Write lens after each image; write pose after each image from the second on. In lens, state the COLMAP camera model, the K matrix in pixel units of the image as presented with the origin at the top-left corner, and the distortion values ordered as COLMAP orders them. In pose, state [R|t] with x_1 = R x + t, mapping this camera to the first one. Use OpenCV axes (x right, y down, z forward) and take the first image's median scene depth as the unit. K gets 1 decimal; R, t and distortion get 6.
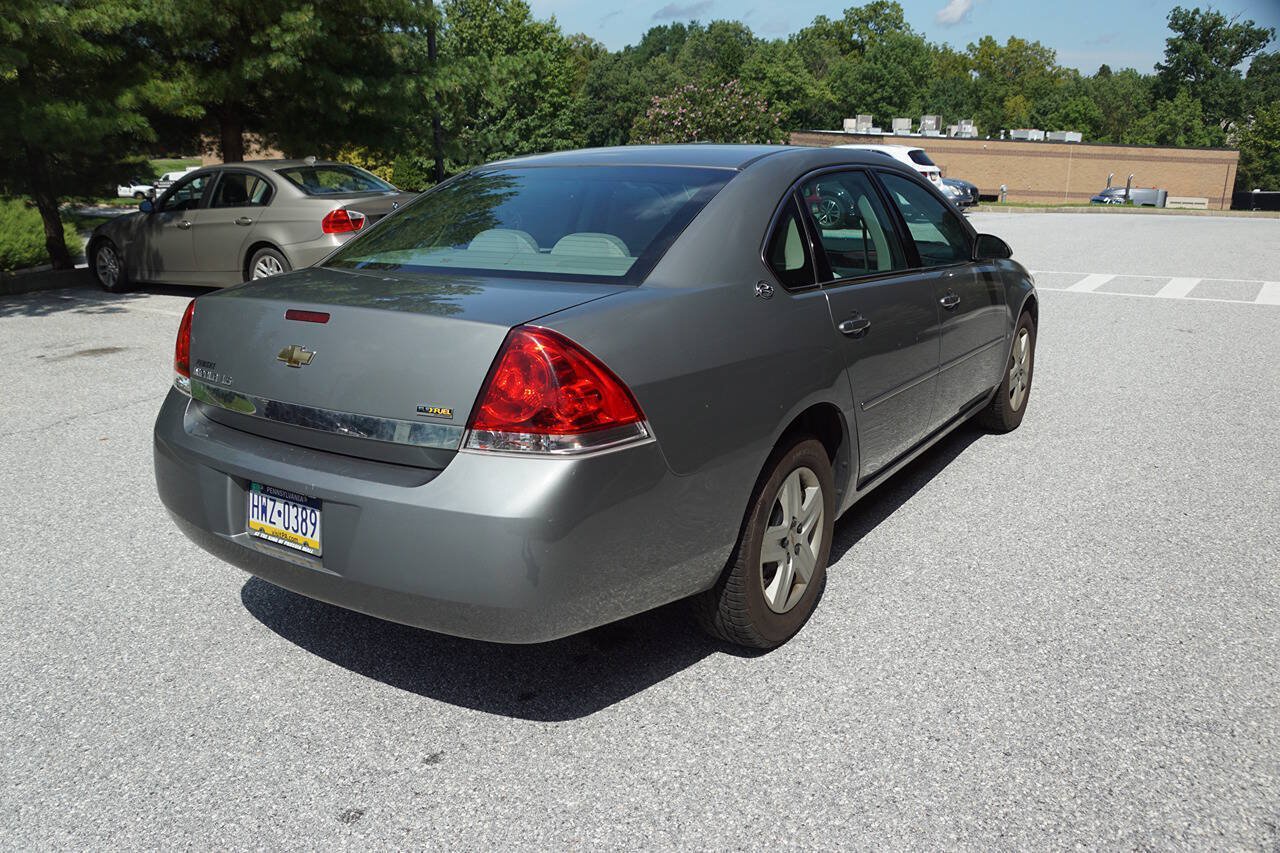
lens RADIAL K [[1017.0, 0, 620.8], [0, 1017.0, 457.7], [0, 0, 1]] dist [-0.178258, 0.125610]
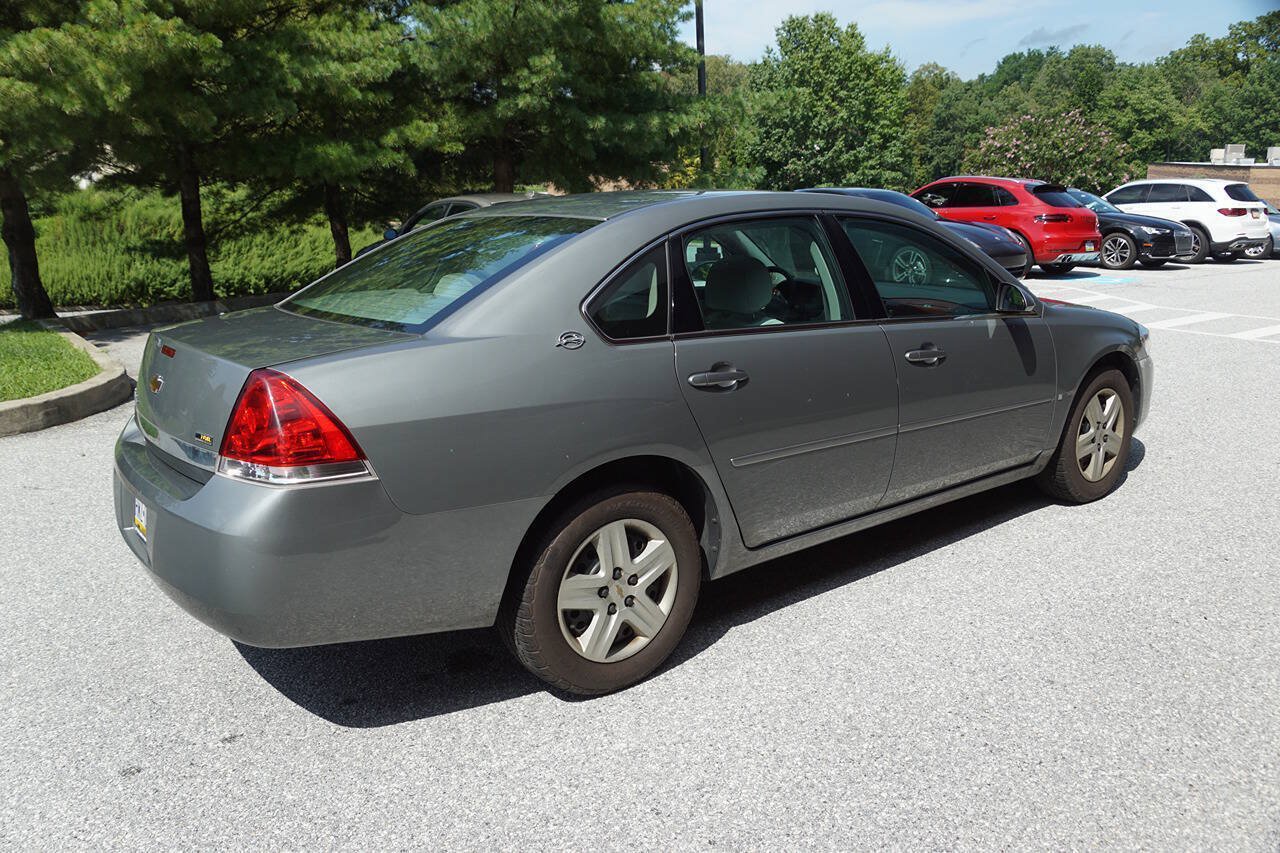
lens RADIAL K [[1017.0, 0, 620.1], [0, 1017.0, 461.4], [0, 0, 1]] dist [-0.178258, 0.125610]
pose [[0.944389, 0.075230, -0.320109, 0.068766], [-0.083034, 0.996488, -0.010780, -0.005004], [0.318174, 0.036760, 0.947319, 0.007232]]
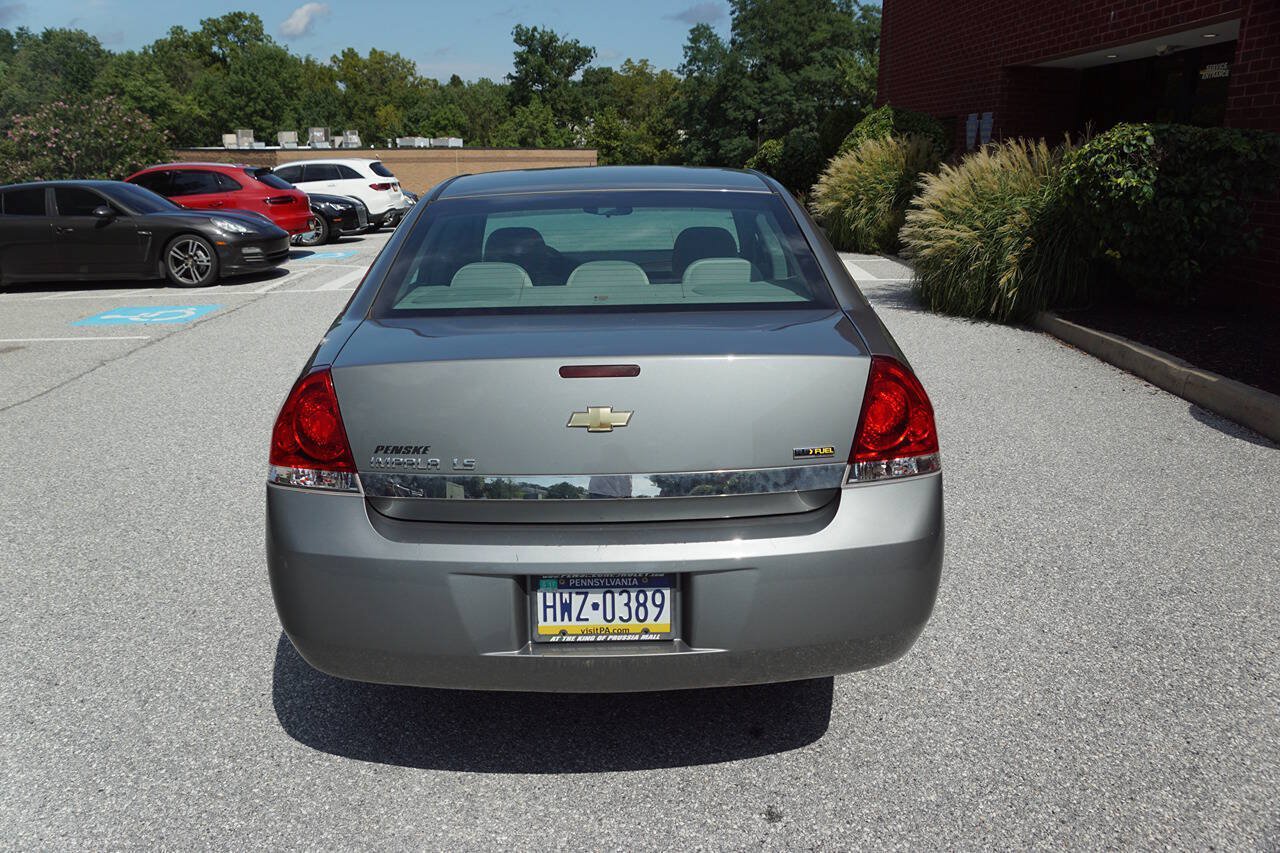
lens RADIAL K [[1017.0, 0, 621.5], [0, 1017.0, 459.0], [0, 0, 1]] dist [-0.178258, 0.125610]
pose [[0.824768, -0.164587, 0.540989, -0.091774], [0.169757, 0.984643, 0.040756, -0.011741], [-0.539389, 0.058223, 0.840042, 0.030921]]
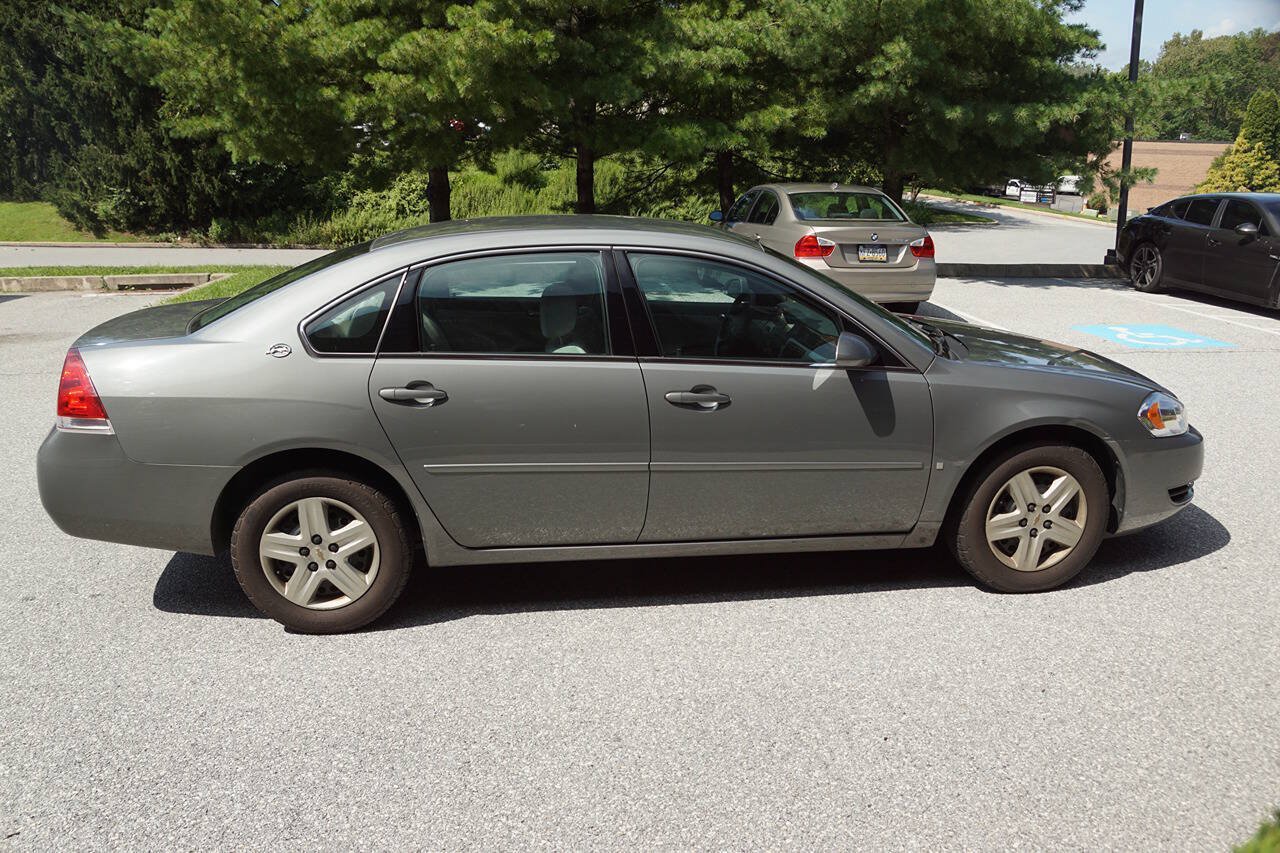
lens RADIAL K [[1017.4, 0, 635.7], [0, 1017.4, 467.1], [0, 0, 1]] dist [-0.166725, 0.109946]
pose [[0.650456, 0.233706, -0.722695, 0.183478], [-0.227944, 0.967691, 0.107774, -0.034571], [0.724533, 0.094631, 0.682713, 0.062527]]
